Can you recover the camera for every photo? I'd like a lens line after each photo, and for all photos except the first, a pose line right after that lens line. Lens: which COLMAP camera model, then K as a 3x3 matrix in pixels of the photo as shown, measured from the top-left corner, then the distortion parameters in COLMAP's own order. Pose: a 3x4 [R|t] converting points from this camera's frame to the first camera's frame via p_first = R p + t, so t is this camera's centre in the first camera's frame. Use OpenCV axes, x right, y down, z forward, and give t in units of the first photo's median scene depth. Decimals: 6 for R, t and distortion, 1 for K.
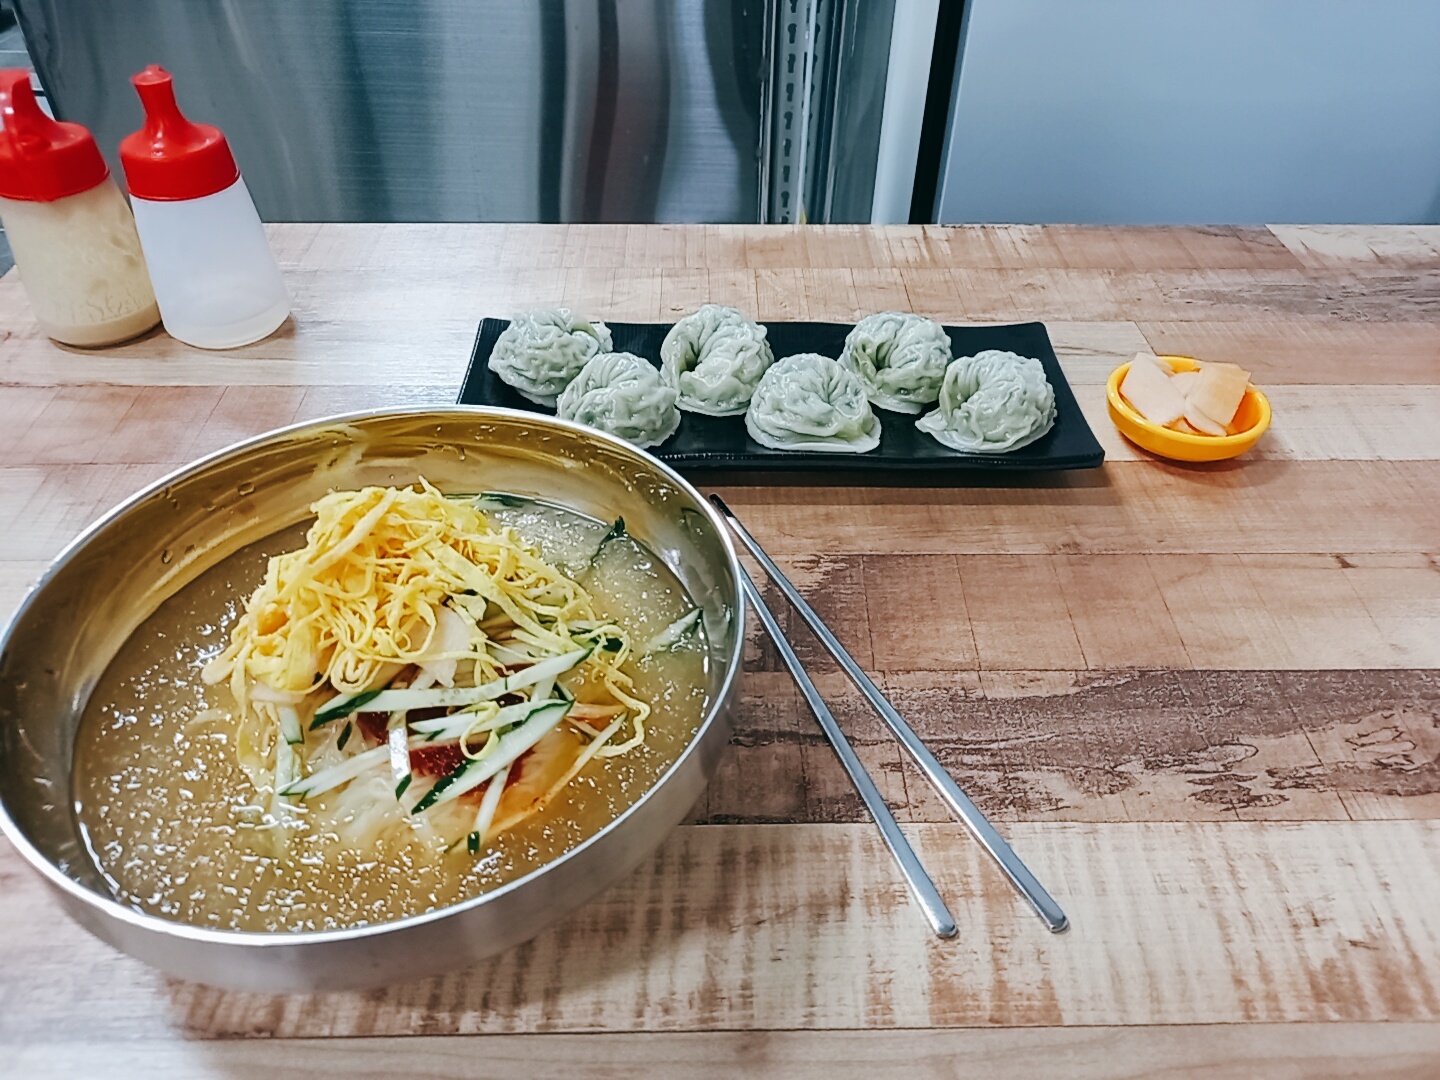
lens RADIAL K [[1012.2, 0, 714.2], [0, 1012.2, 567.8], [0, 0, 1]] dist [0.070761, -0.079768]
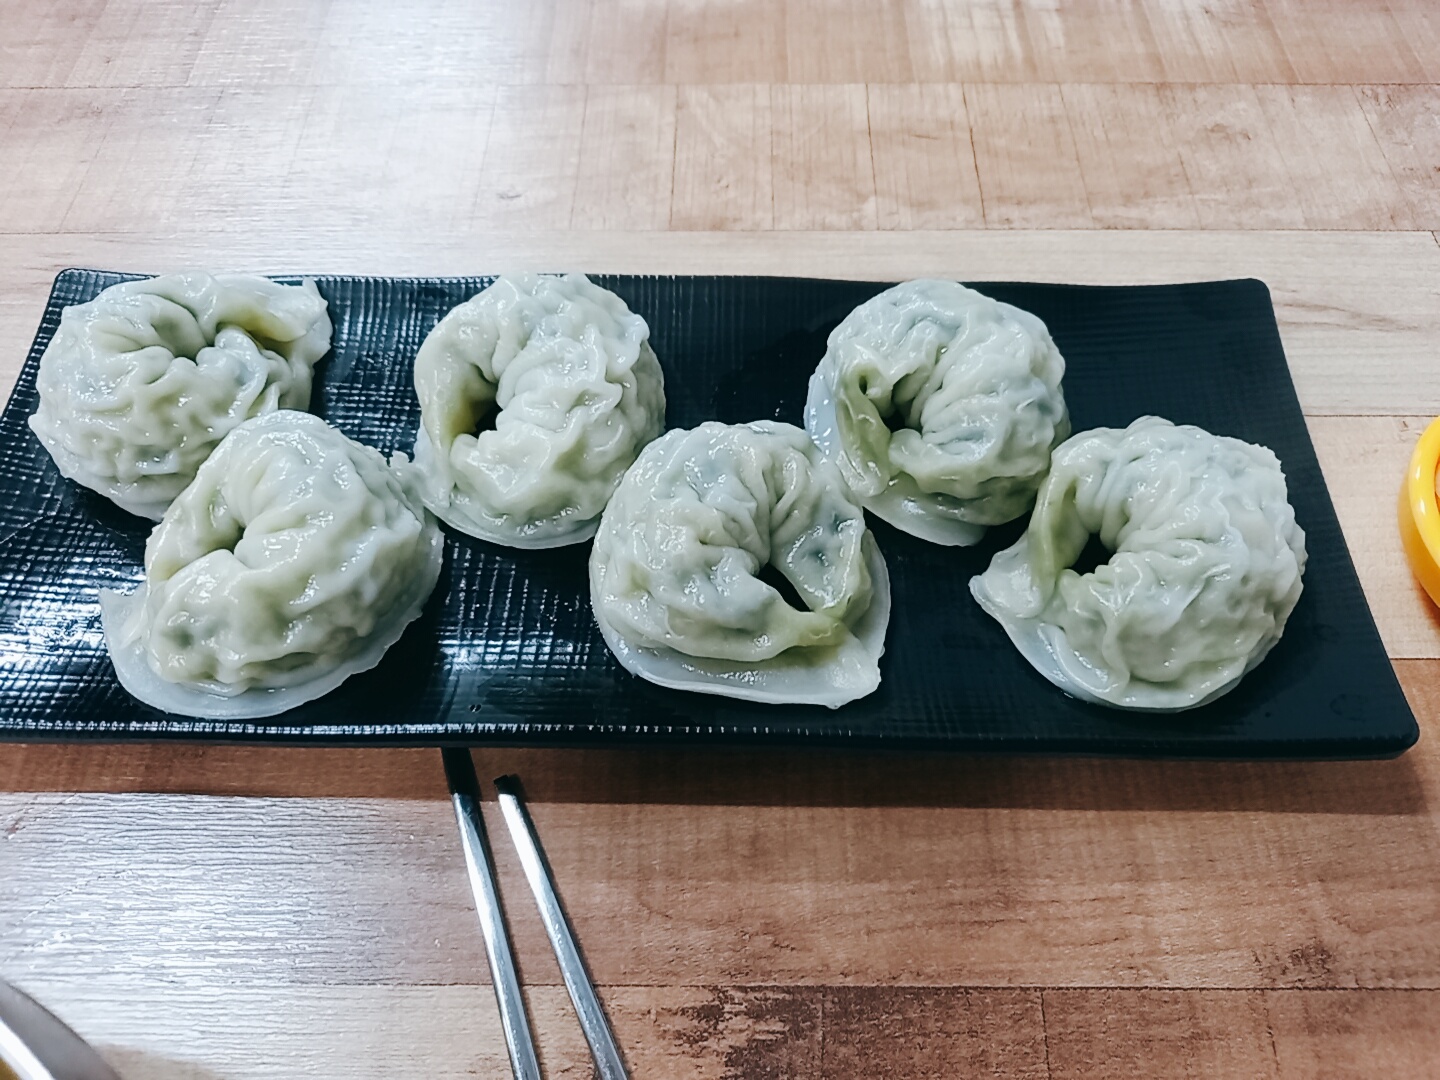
lens RADIAL K [[1017.7, 0, 720.0], [0, 1017.7, 540.0], [0, 0, 1]] dist [0.022179, -0.039326]
pose [[0.999451, 0.009313, -0.031804, 0.107382], [0.000075, 0.959062, 0.283197, -0.296995], [0.033139, -0.283044, 0.958534, 0.599745]]
